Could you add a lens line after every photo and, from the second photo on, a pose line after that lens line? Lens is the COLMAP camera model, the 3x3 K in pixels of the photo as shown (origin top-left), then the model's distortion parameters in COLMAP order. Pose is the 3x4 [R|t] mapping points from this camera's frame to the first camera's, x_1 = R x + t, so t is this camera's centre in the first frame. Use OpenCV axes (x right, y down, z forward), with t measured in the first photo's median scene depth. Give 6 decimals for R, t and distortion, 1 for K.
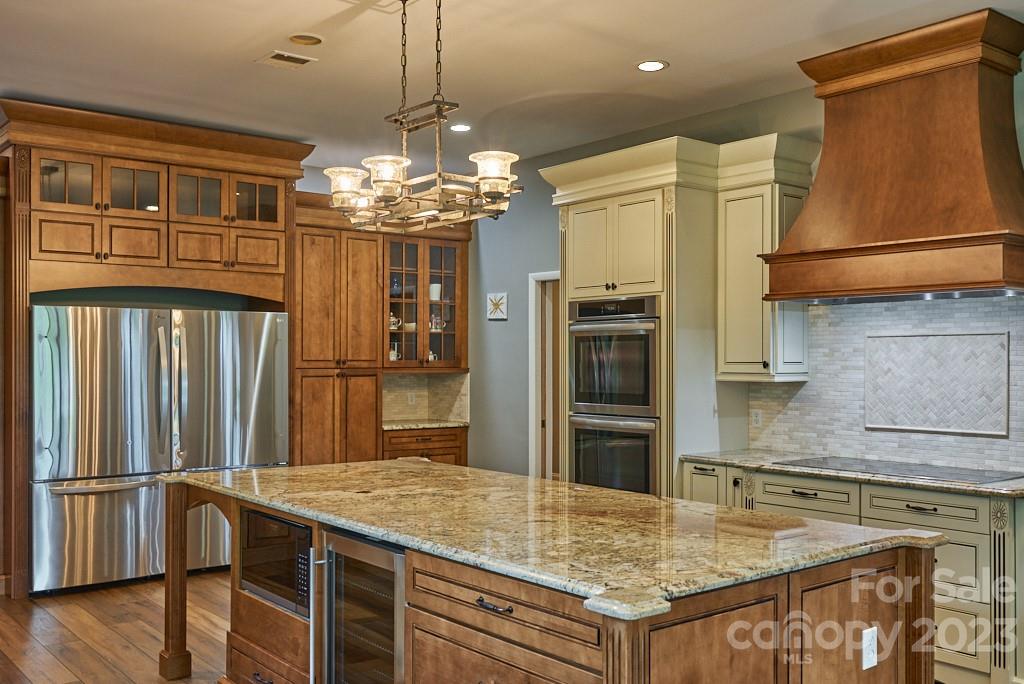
lens RADIAL K [[969.8, 0, 518.6], [0, 969.8, 361.0], [0, 0, 1]] dist [0.001276, 0.000000]
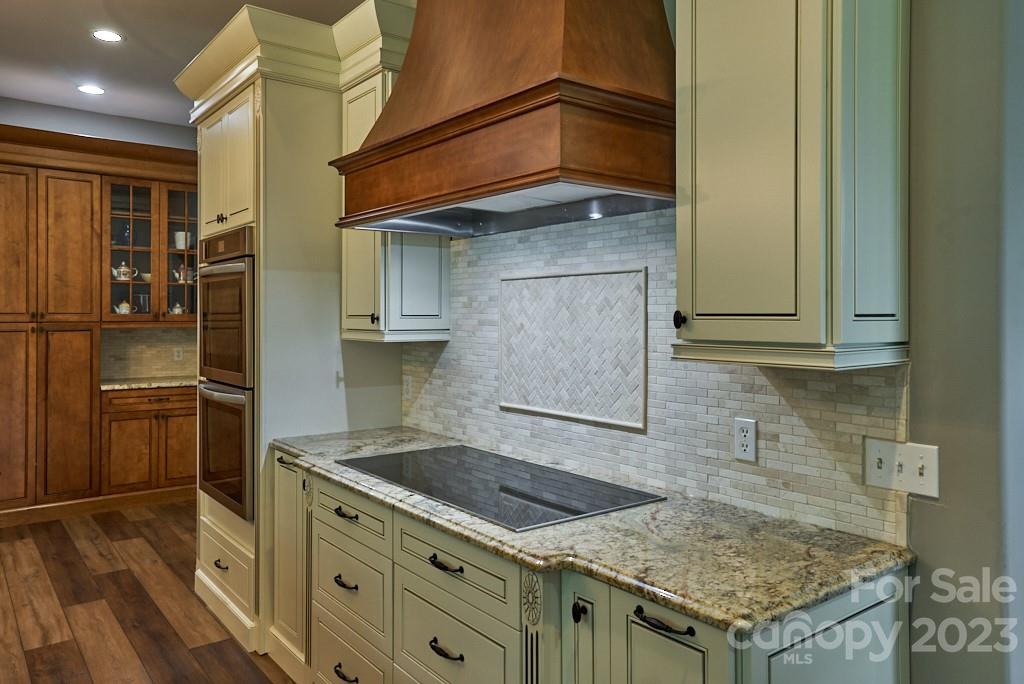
lens RADIAL K [[737.0, 0, 517.1], [0, 737.0, 314.3], [0, 0, 1]] dist [0.003703, 0.013874]
pose [[0.999799, 0.001023, -0.020012, 0.369300], [-0.001079, 0.999996, -0.002768, 0.001994], [0.020009, 0.002789, 0.999796, 0.440146]]
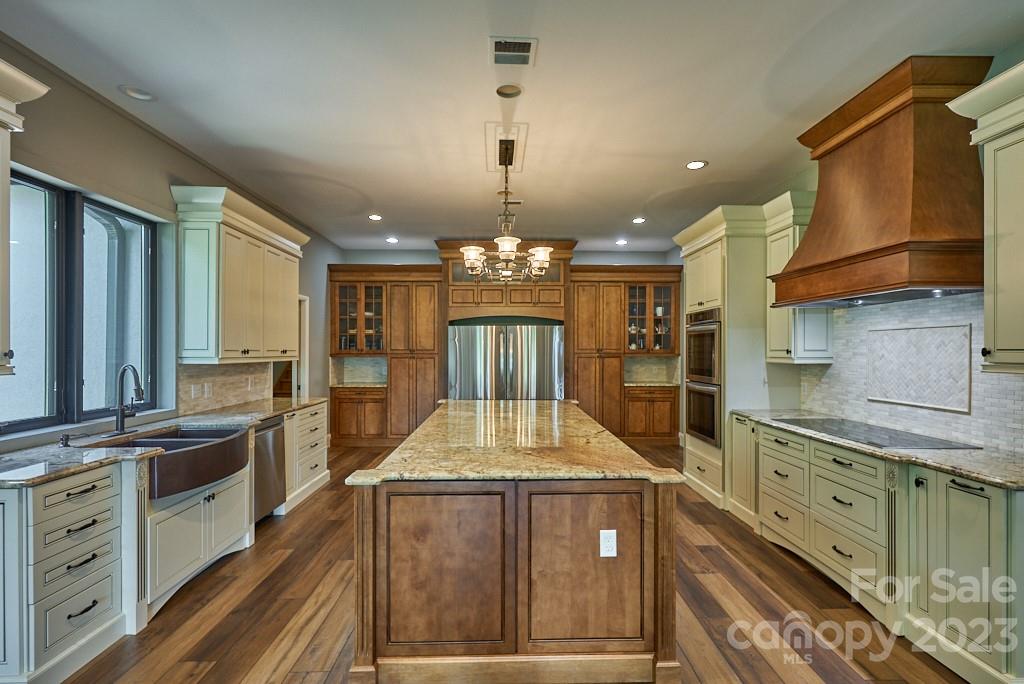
lens RADIAL K [[480.4, 0, 514.0], [0, 480.4, 352.1], [0, 0, 1]] dist [0.003633, 0.000325]
pose [[0.792821, 0.002850, -0.609448, 0.363598], [-0.000379, 0.999991, 0.004184, 0.001598], [0.609455, -0.003086, 0.792815, 0.176139]]
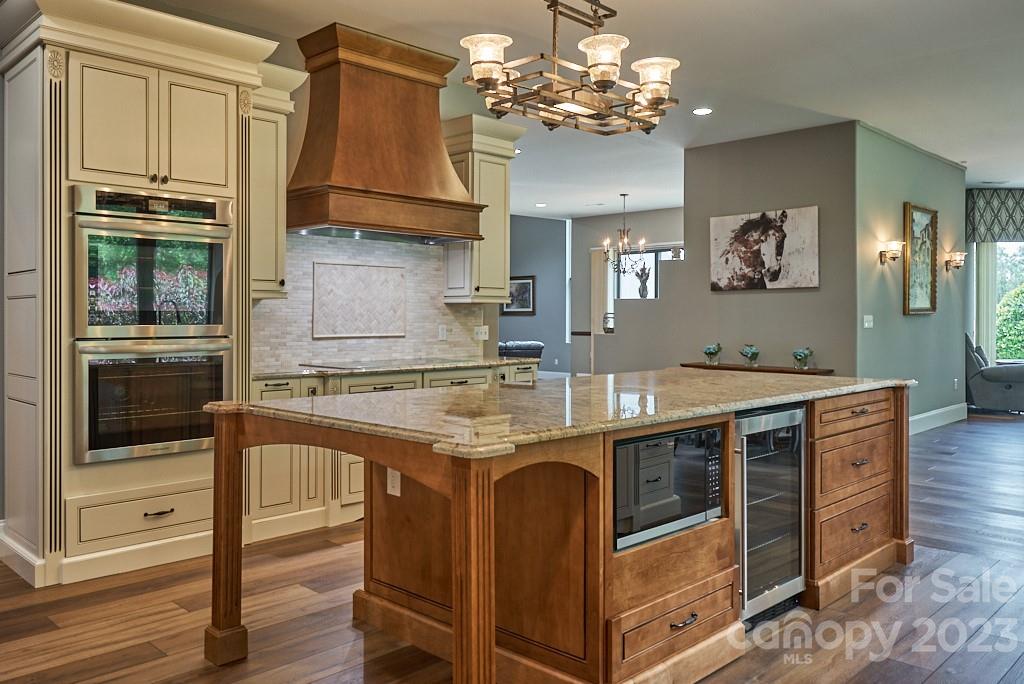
lens RADIAL K [[804.9, 0, 516.8], [0, 804.9, 317.4], [0, 0, 1]] dist [0.010020, 0.008011]
pose [[-0.113256, -0.001981, 0.993564, -0.649159], [-0.000984, 0.999998, 0.001881, 0.039589], [-0.993565, -0.000765, -0.113258, 0.834121]]
